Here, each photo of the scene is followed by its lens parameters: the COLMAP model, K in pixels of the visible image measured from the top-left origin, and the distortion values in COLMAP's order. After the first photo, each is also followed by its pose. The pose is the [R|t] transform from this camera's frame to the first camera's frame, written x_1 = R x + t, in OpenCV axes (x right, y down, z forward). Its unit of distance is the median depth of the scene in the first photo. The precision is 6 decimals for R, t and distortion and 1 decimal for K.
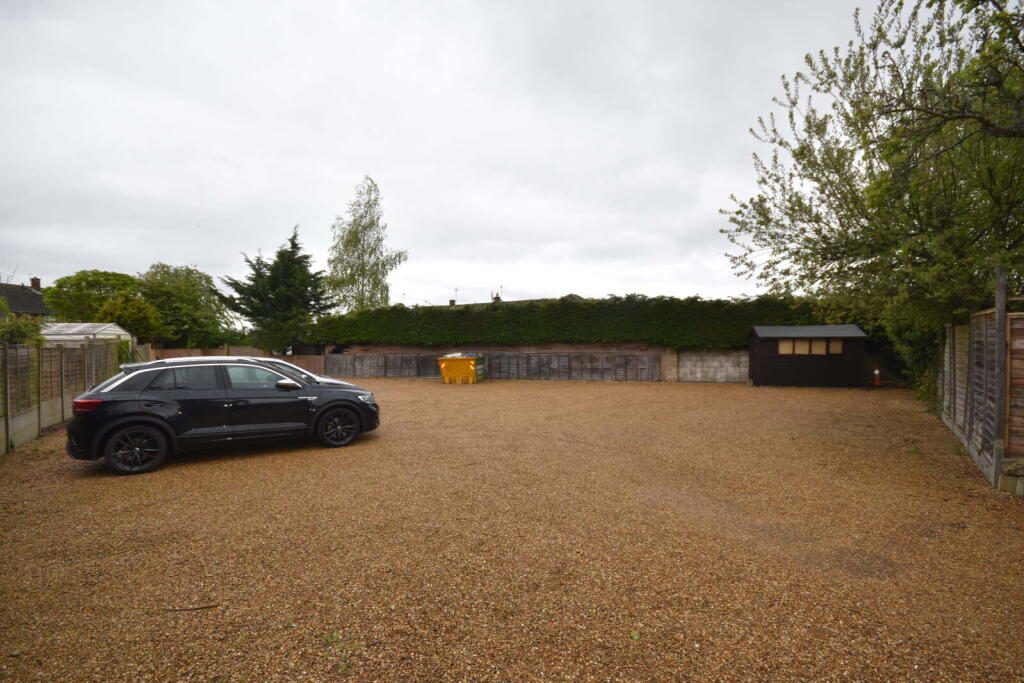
lens RADIAL K [[446.6, 0, 508.6], [0, 446.6, 348.6], [0, 0, 1]] dist [-0.002934, -0.001386]
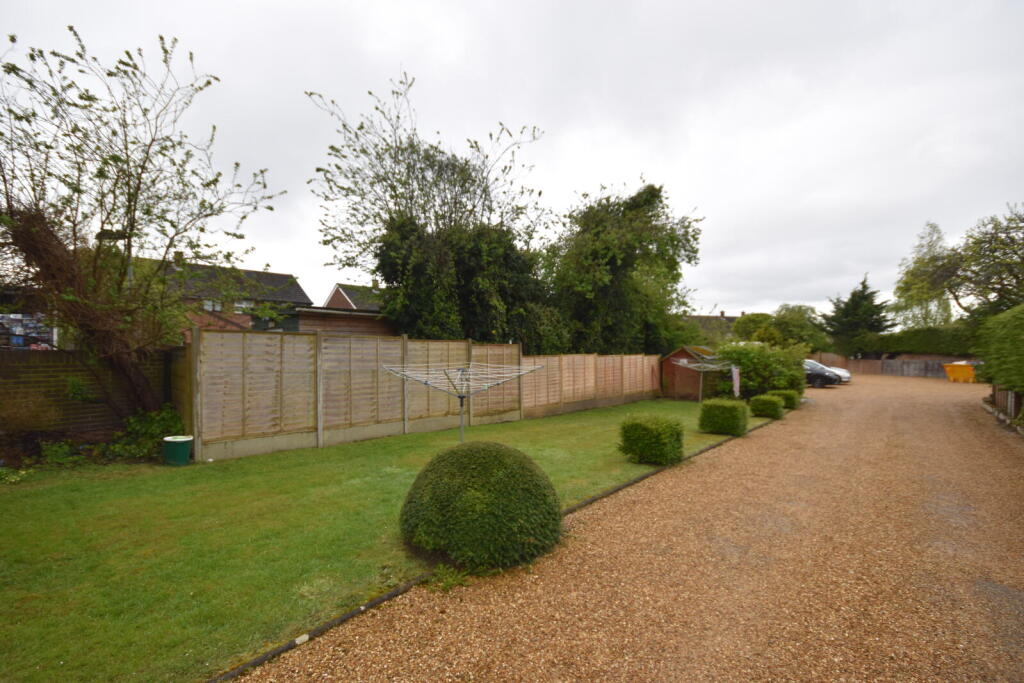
lens RADIAL K [[446.6, 0, 508.7], [0, 446.6, 347.1], [0, 0, 1]] dist [-0.002934, -0.001386]
pose [[0.323655, 0.004557, -0.946164, 0.576334], [-0.010796, 0.999941, 0.001124, -0.016233], [0.946113, 0.009851, 0.323686, -0.643389]]
